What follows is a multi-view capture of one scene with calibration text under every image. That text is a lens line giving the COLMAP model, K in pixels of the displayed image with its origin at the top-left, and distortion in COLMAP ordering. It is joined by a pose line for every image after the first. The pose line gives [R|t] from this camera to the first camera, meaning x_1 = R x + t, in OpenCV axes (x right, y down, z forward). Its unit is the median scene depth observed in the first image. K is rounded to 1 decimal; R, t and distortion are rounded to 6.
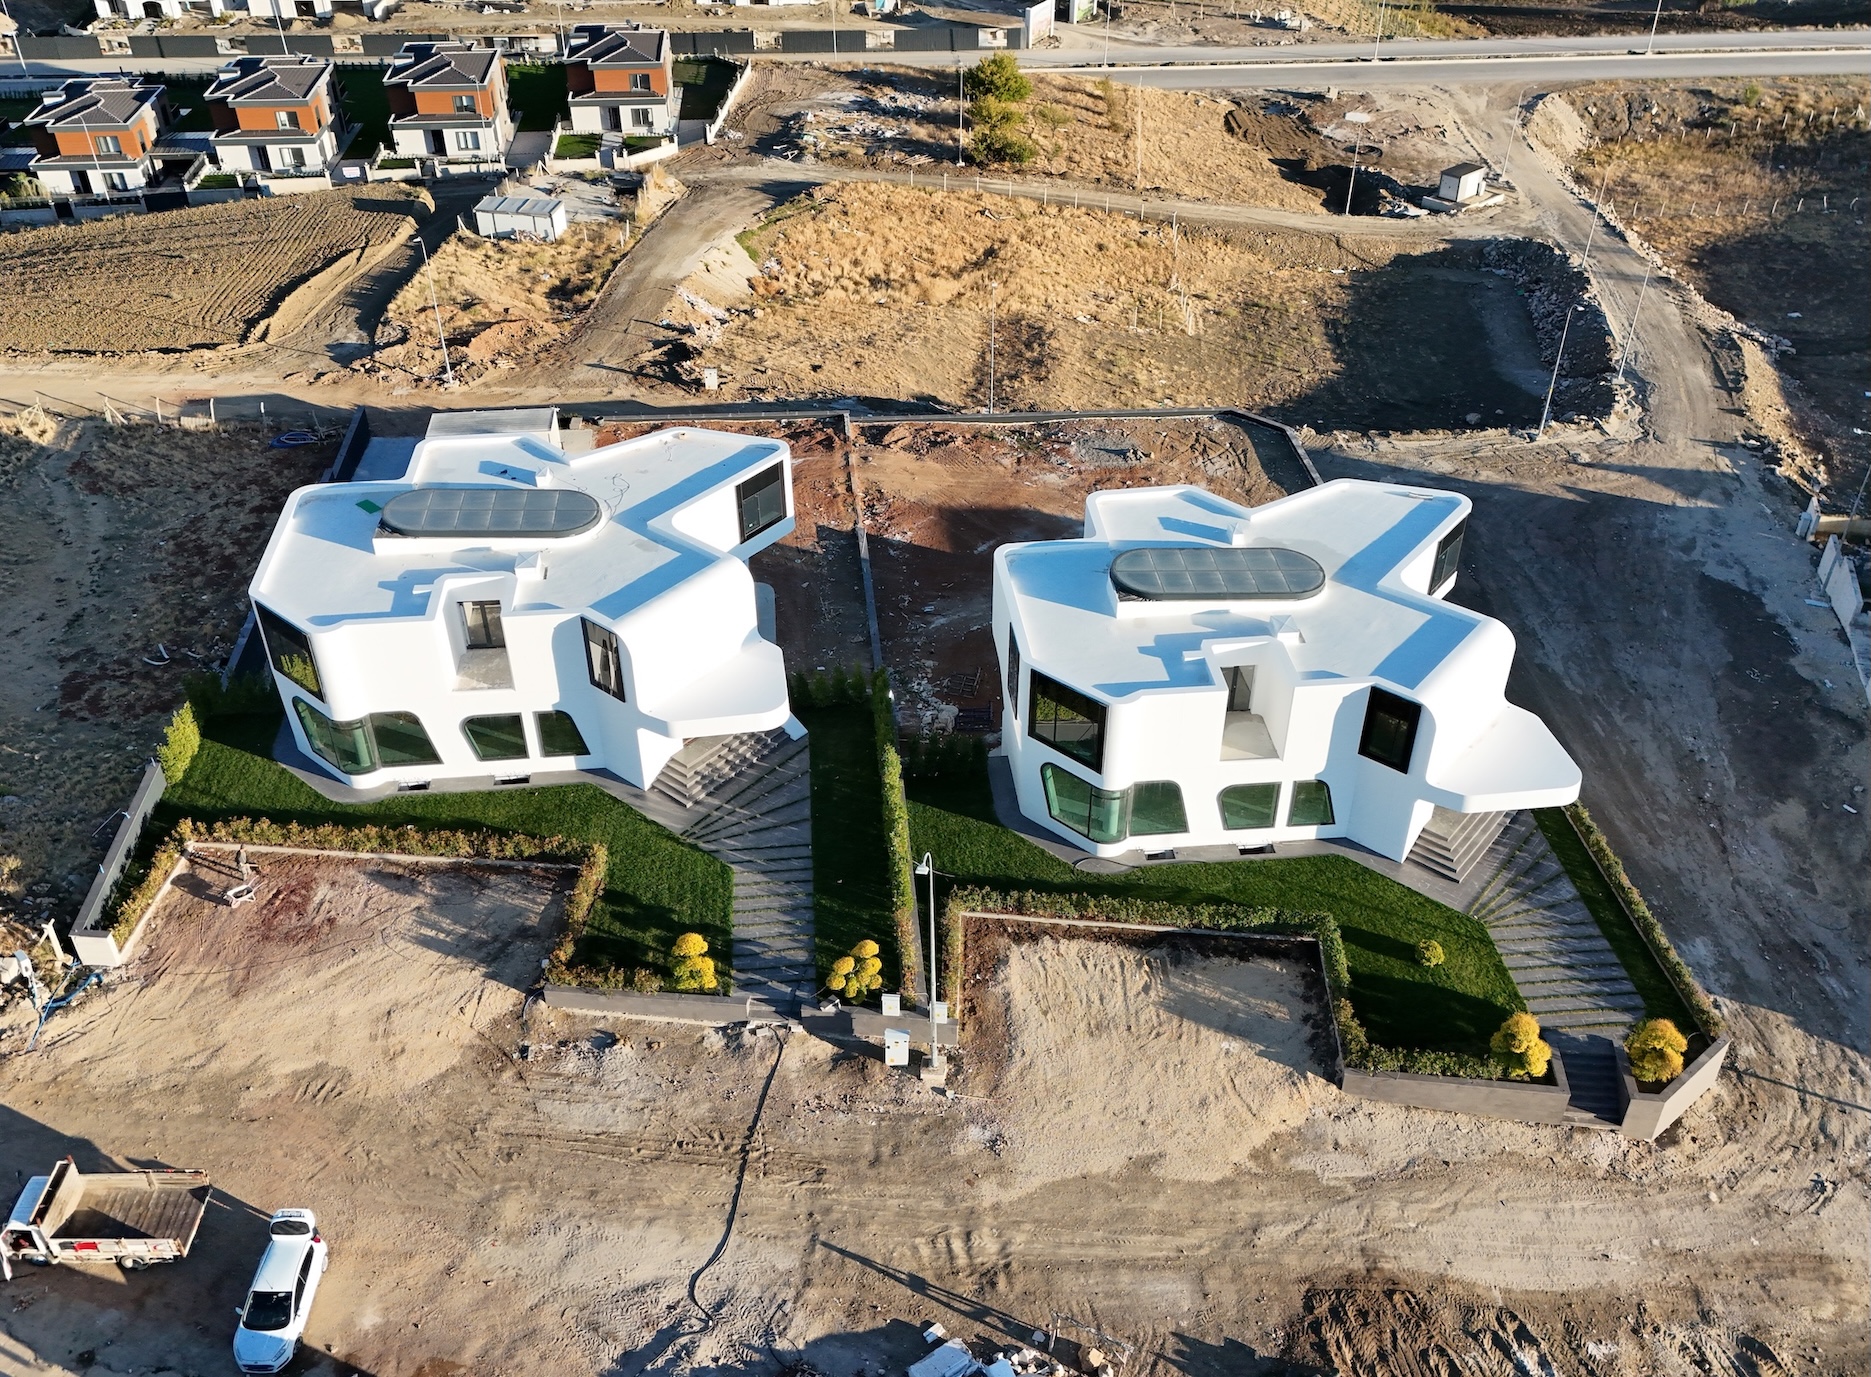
lens RADIAL K [[1548.3, 0, 936.2], [0, 1548.3, 784.1], [0, 0, 1]] dist [0.075837, -0.049556]
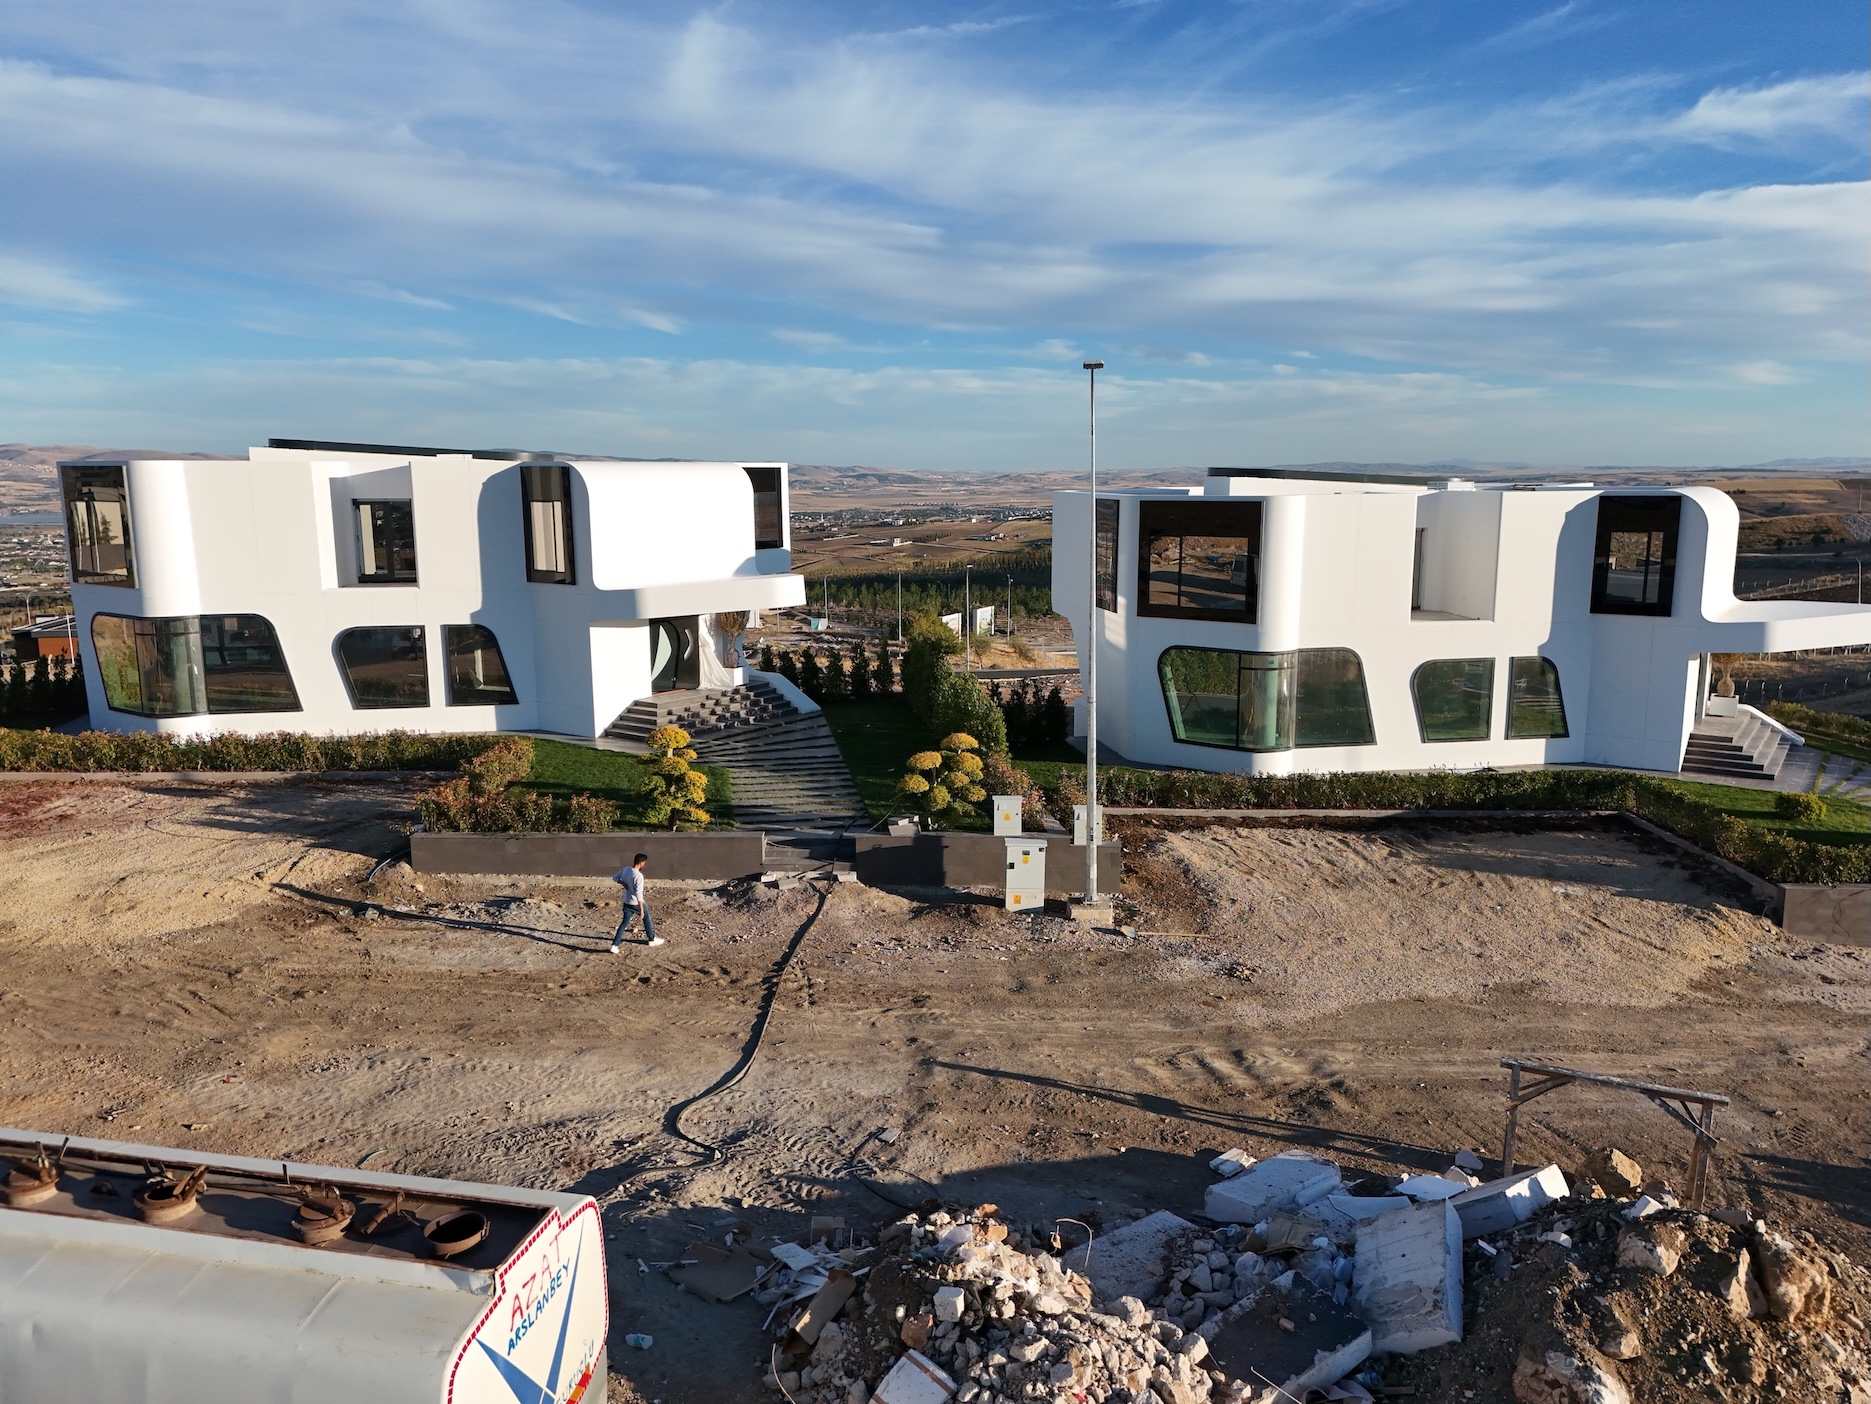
lens RADIAL K [[1380.8, 0, 945.6], [0, 1380.8, 763.9], [0, 0, 1]] dist [0.069484, -0.054098]
pose [[0.996654, -0.020739, 0.079062, -0.086641], [0.055057, 0.885257, -0.461832, 0.338114], [-0.060413, 0.464640, 0.883436, 0.480573]]
